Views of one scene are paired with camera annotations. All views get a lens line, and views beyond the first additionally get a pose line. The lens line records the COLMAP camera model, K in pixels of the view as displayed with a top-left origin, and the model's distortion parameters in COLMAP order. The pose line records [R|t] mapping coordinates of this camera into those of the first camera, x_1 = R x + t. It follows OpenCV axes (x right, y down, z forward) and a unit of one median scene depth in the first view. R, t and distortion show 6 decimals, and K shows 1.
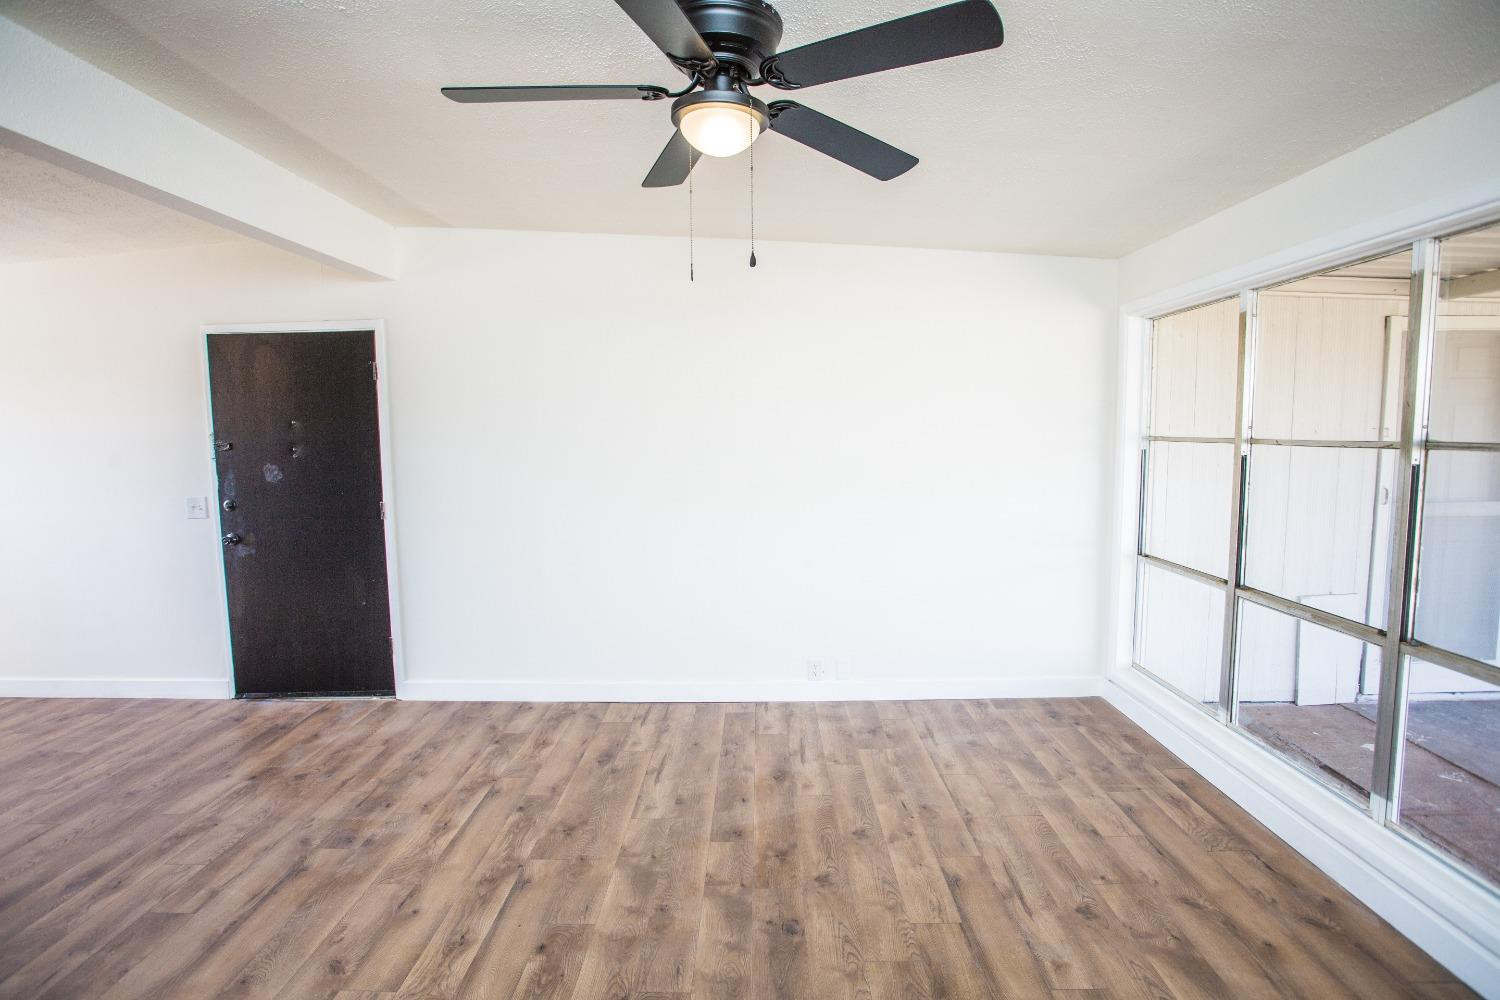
lens RADIAL K [[727.4, 0, 754.2], [0, 727.4, 486.5], [0, 0, 1]] dist [-0.058499, 0.016893]
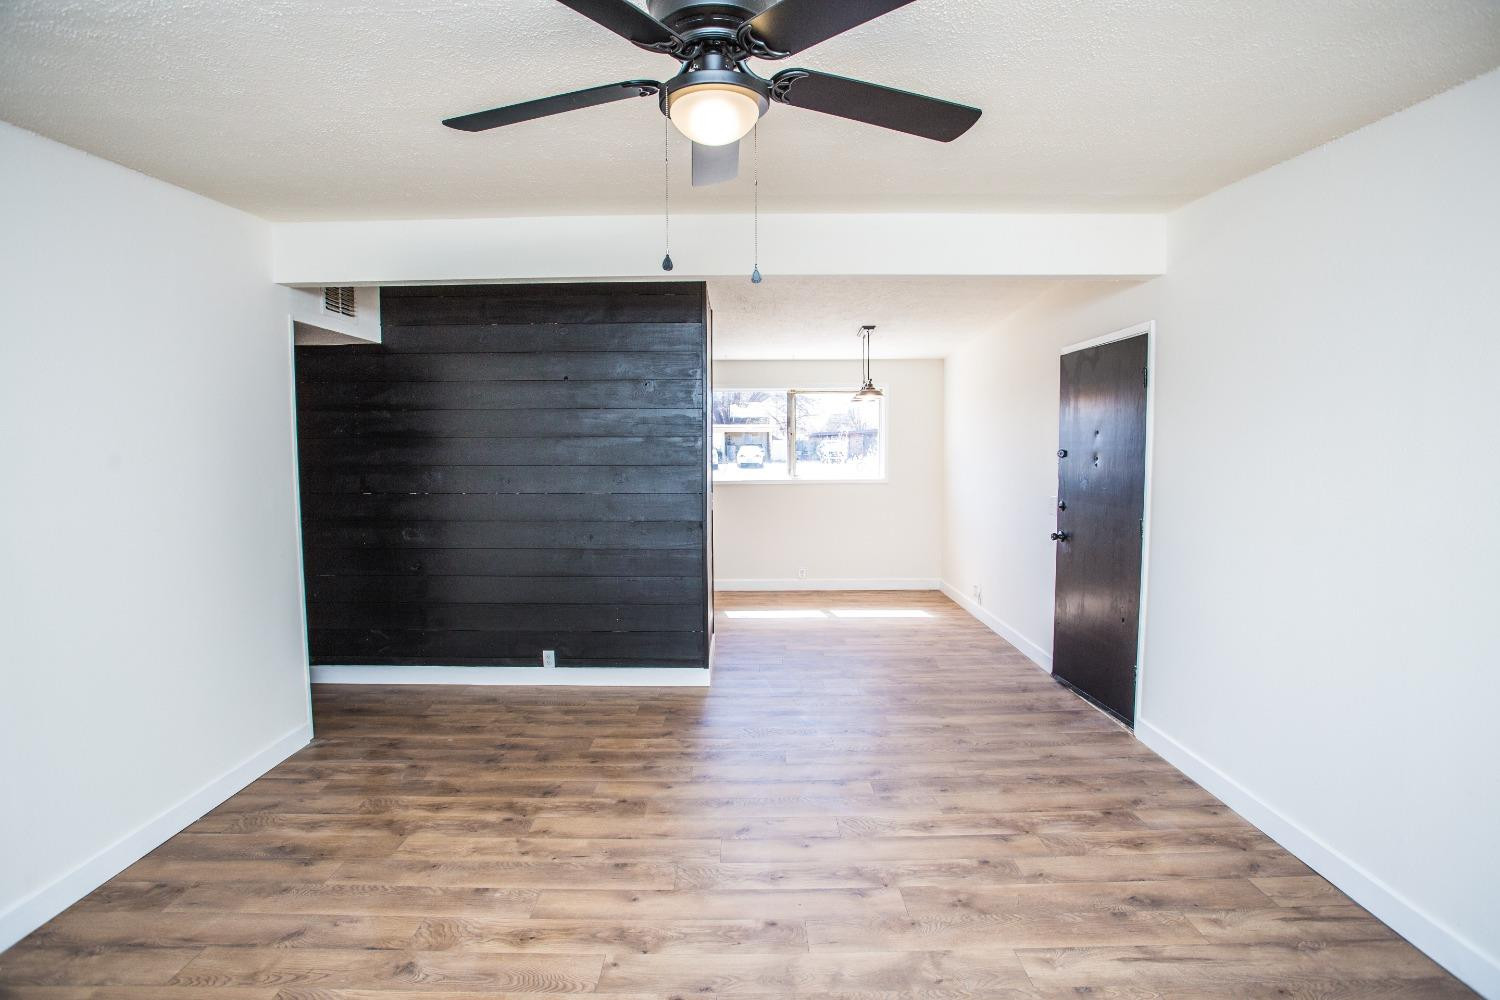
lens RADIAL K [[727.4, 0, 746.1], [0, 727.4, 493.5], [0, 0, 1]] dist [-0.058499, 0.016893]
pose [[0.004194, 0.078170, -0.996931, 0.417785], [-0.070006, 0.994517, 0.077686, -0.050020], [0.997538, 0.069466, 0.009643, 0.509194]]
